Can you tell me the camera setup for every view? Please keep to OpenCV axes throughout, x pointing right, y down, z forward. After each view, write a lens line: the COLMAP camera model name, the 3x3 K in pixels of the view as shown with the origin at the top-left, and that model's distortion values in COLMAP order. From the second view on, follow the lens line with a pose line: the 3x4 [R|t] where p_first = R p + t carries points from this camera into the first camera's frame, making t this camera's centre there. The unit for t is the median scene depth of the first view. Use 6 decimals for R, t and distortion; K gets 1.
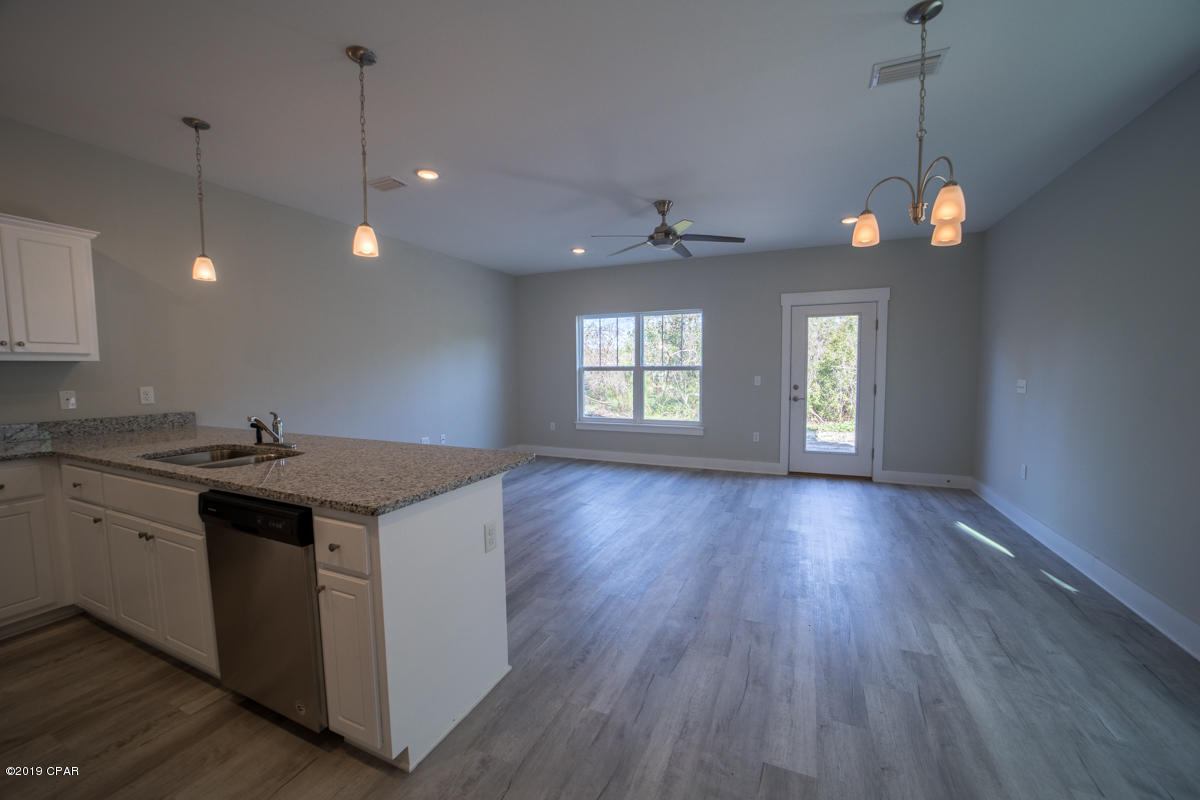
lens RADIAL K [[446.5, 0, 622.6], [0, 446.5, 396.3], [0, 0, 1]] dist [0.001895, 0.000320]
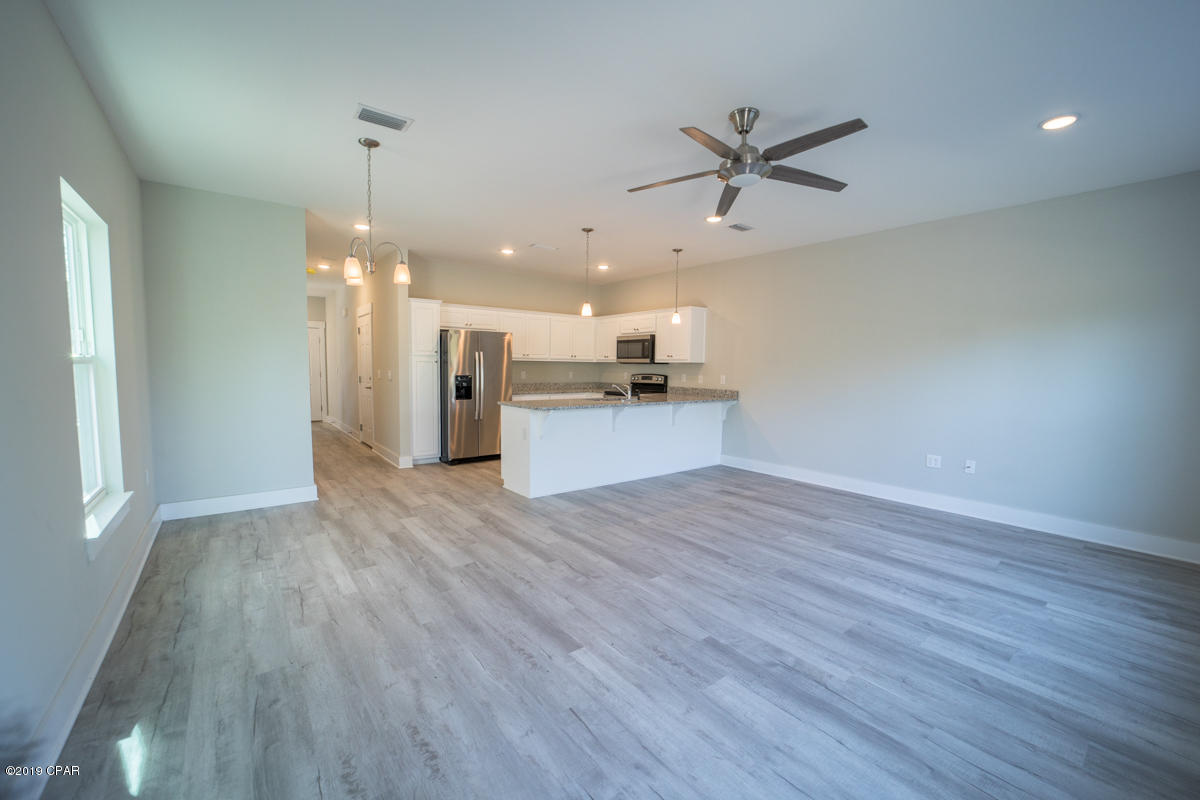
lens RADIAL K [[487.1, 0, 600.0], [0, 487.1, 400.0], [0, 0, 1]] dist [-0.000622, 0.000117]
pose [[-0.501521, 0.056248, -0.863315, 2.891705], [-0.055708, 0.993714, 0.097106, -0.248518], [0.863350, 0.096794, -0.495235, 4.282612]]
